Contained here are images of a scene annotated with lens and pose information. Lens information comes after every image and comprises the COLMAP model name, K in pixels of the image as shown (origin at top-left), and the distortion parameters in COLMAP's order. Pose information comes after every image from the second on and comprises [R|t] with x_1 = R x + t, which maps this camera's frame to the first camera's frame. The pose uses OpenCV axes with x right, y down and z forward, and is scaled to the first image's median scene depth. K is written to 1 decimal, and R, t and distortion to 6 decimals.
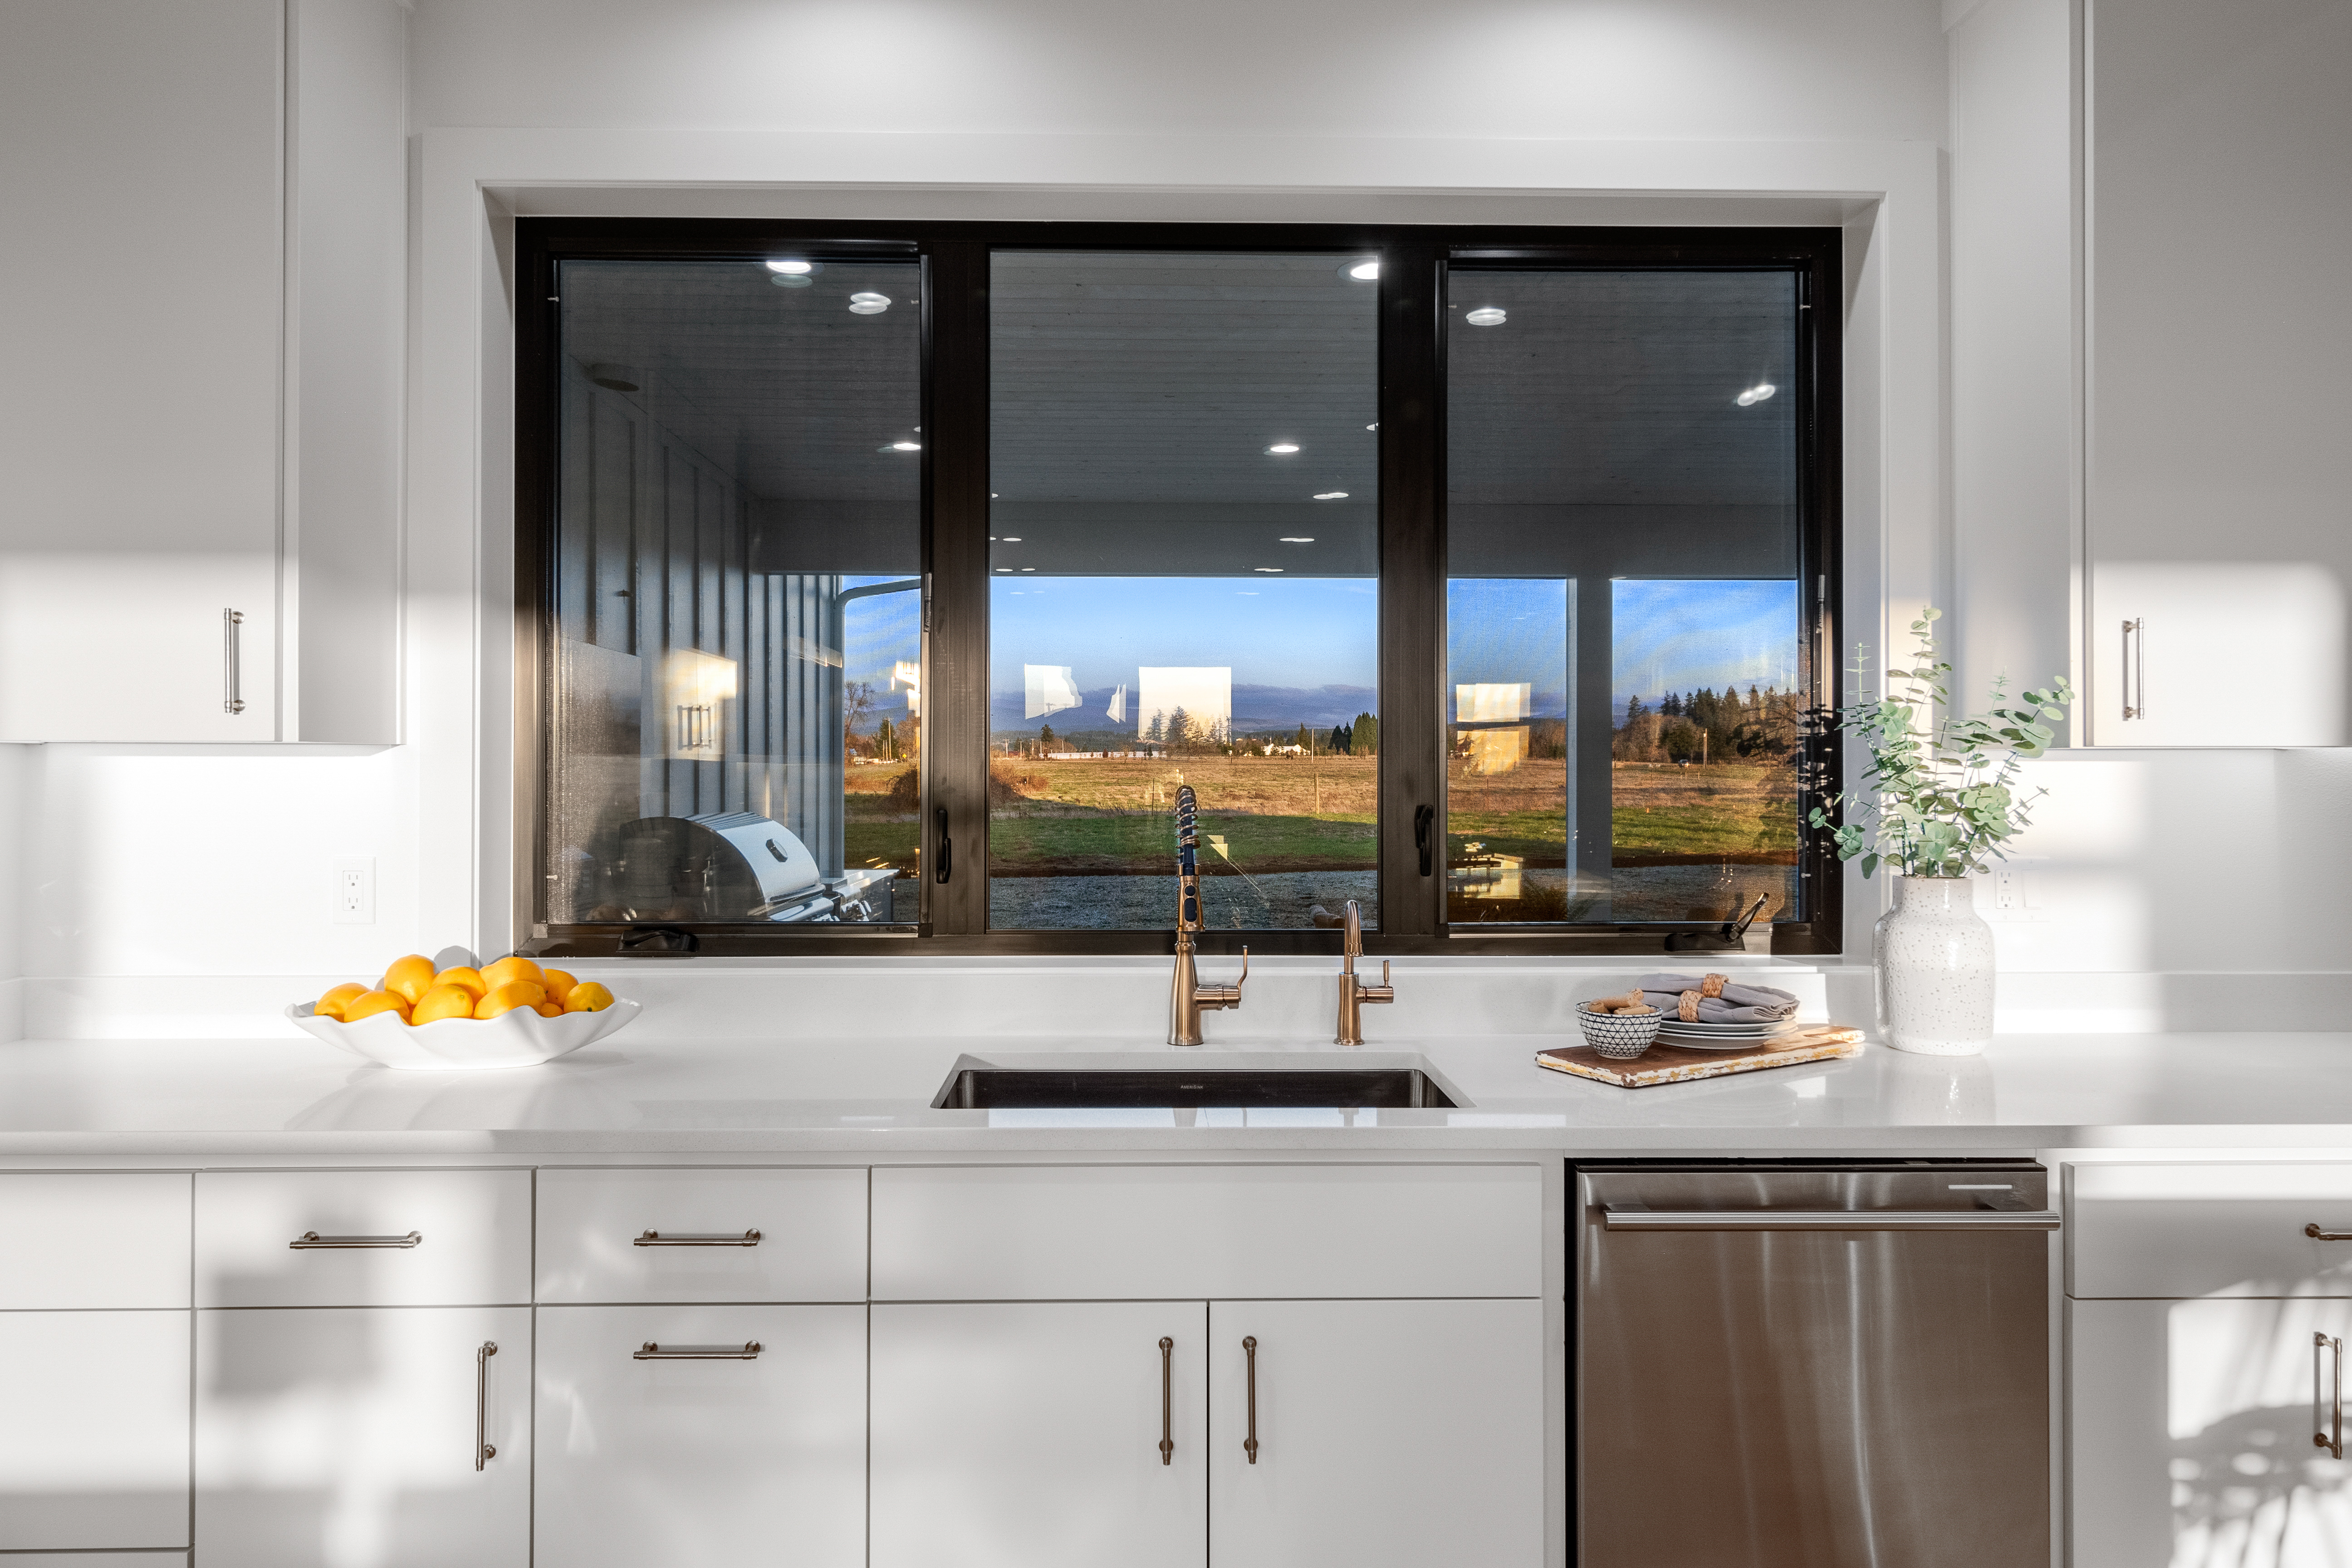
lens RADIAL K [[1405.0, 0, 1134.1], [0, 1405.0, 760.5], [0, 0, 1]] dist [0.000833, 0.000018]
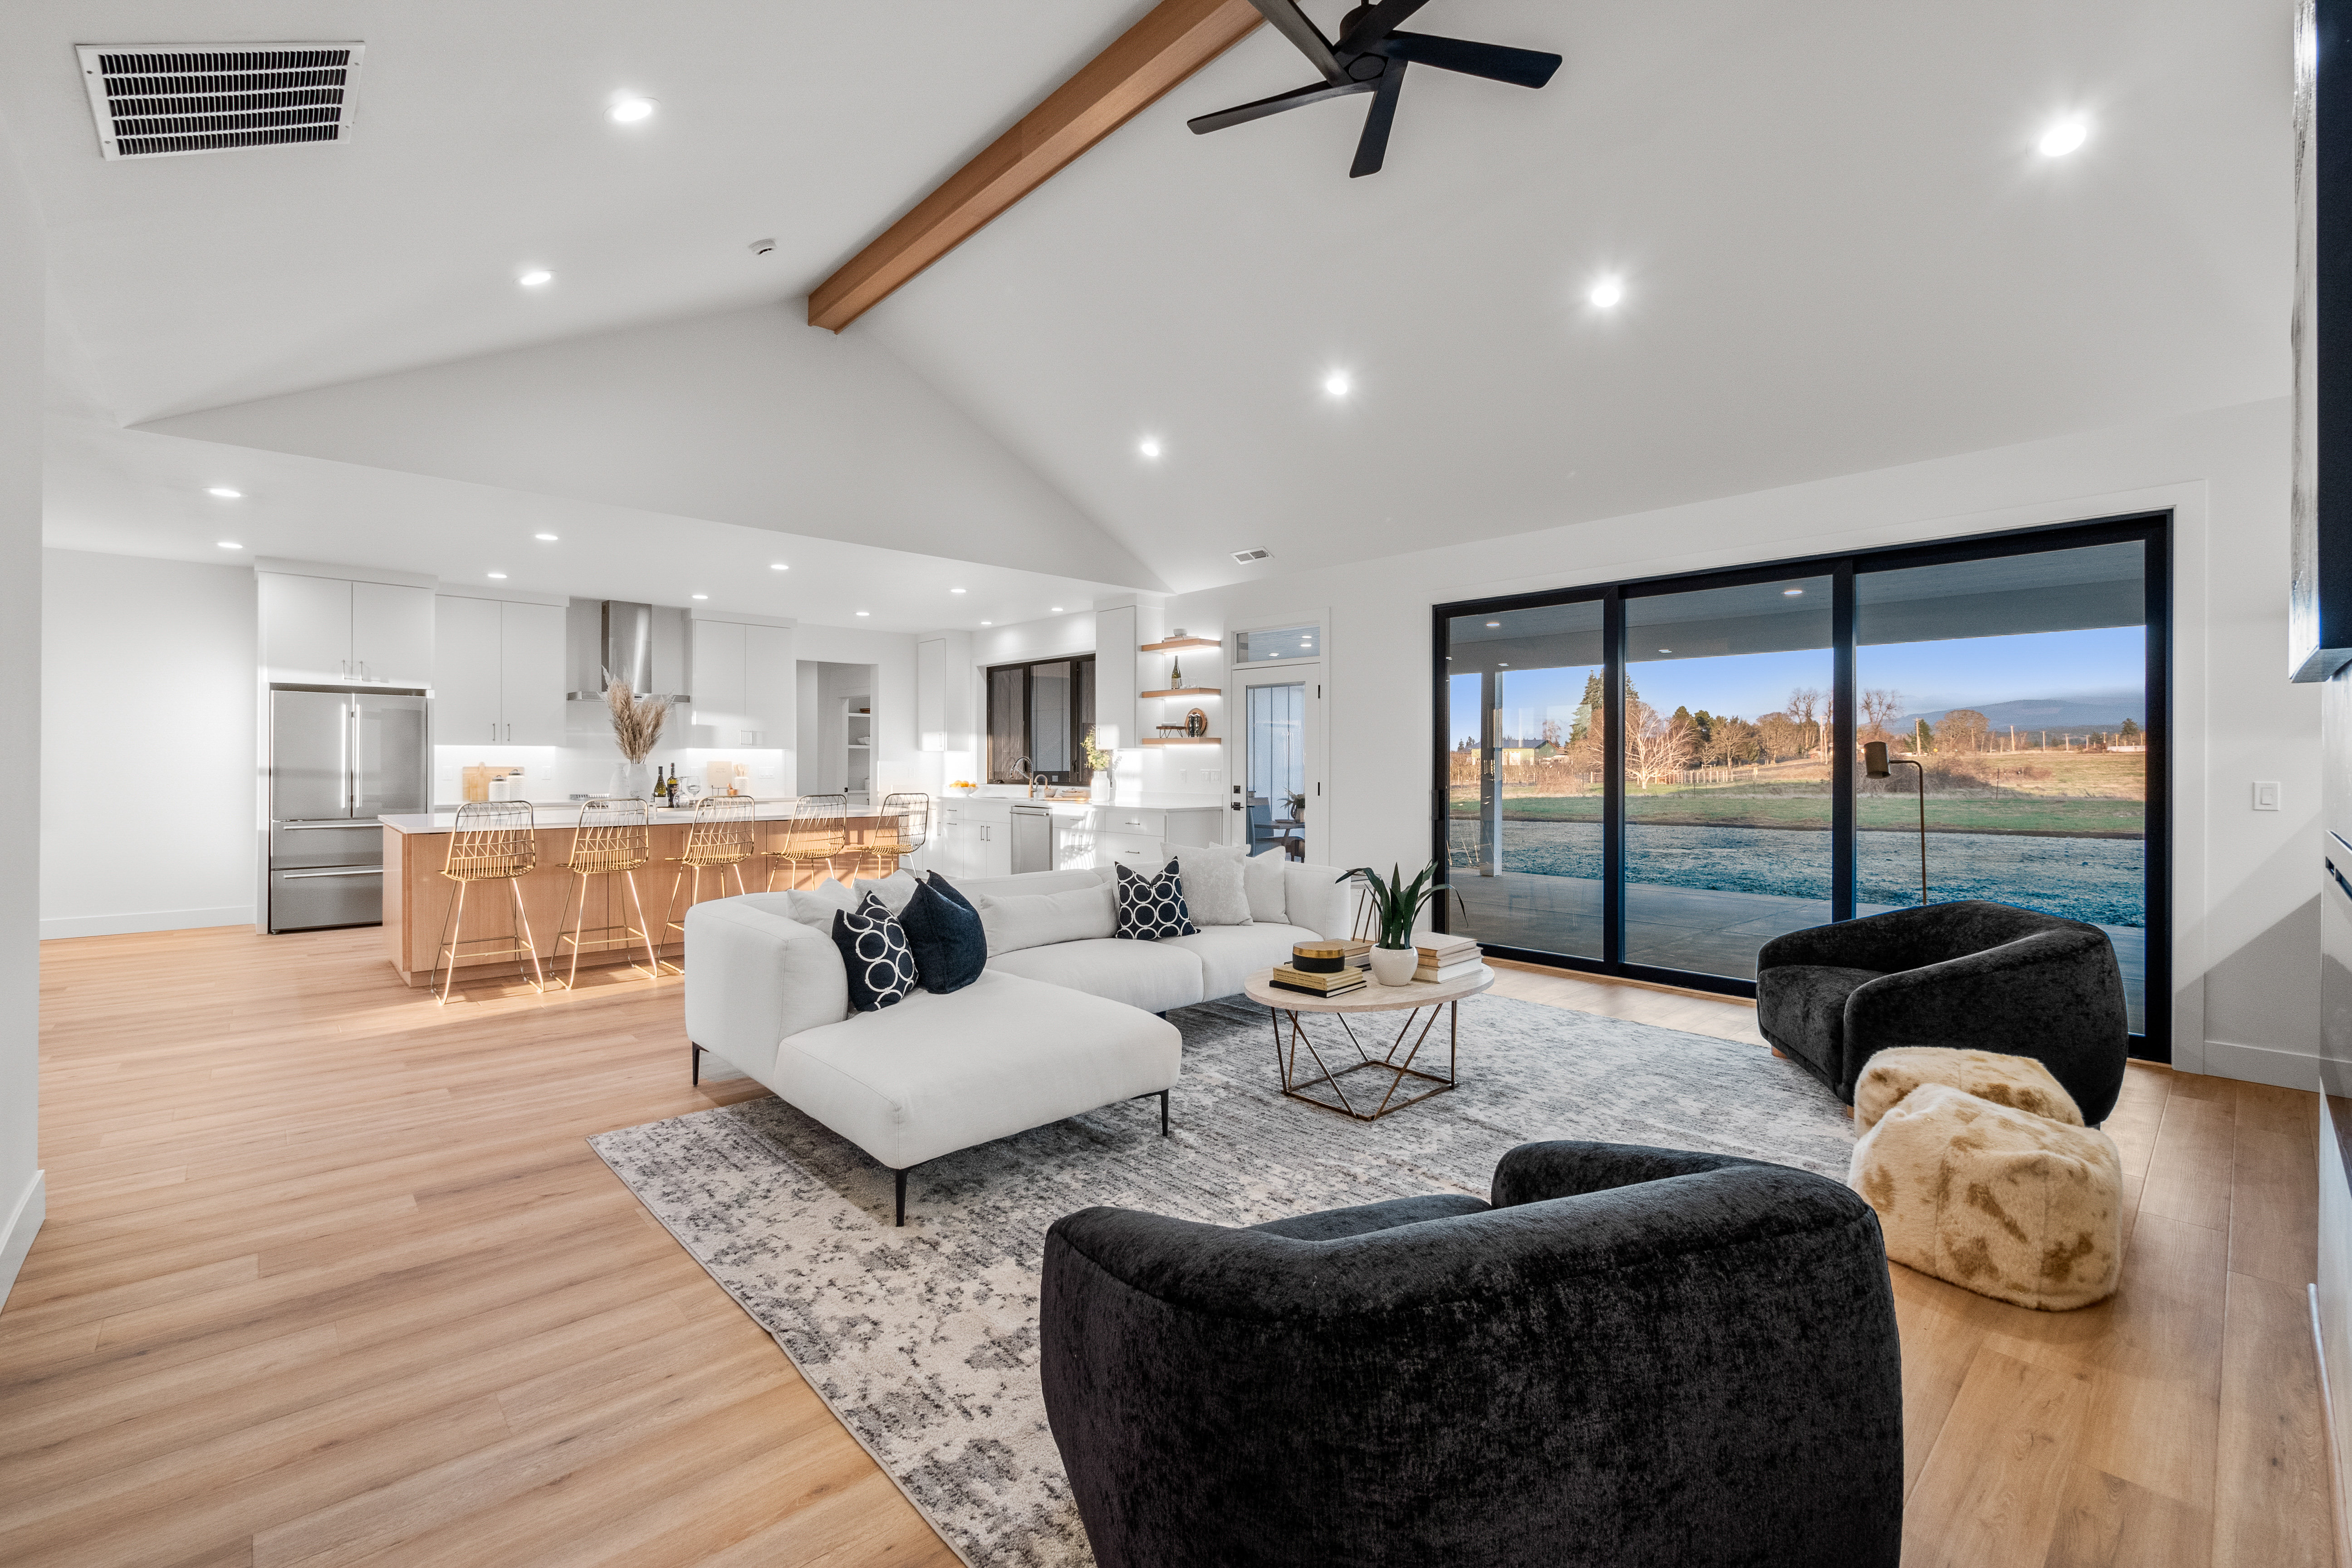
lens RADIAL K [[997.8, 0, 1164.0], [0, 997.8, 771.4], [0, 0, 1]] dist [-0.008204, 0.000527]
pose [[0.650040, 0.005860, -0.759878, 3.454931], [0.004726, 0.999920, 0.011755, 0.034011], [0.759885, -0.011232, 0.649960, -1.311277]]
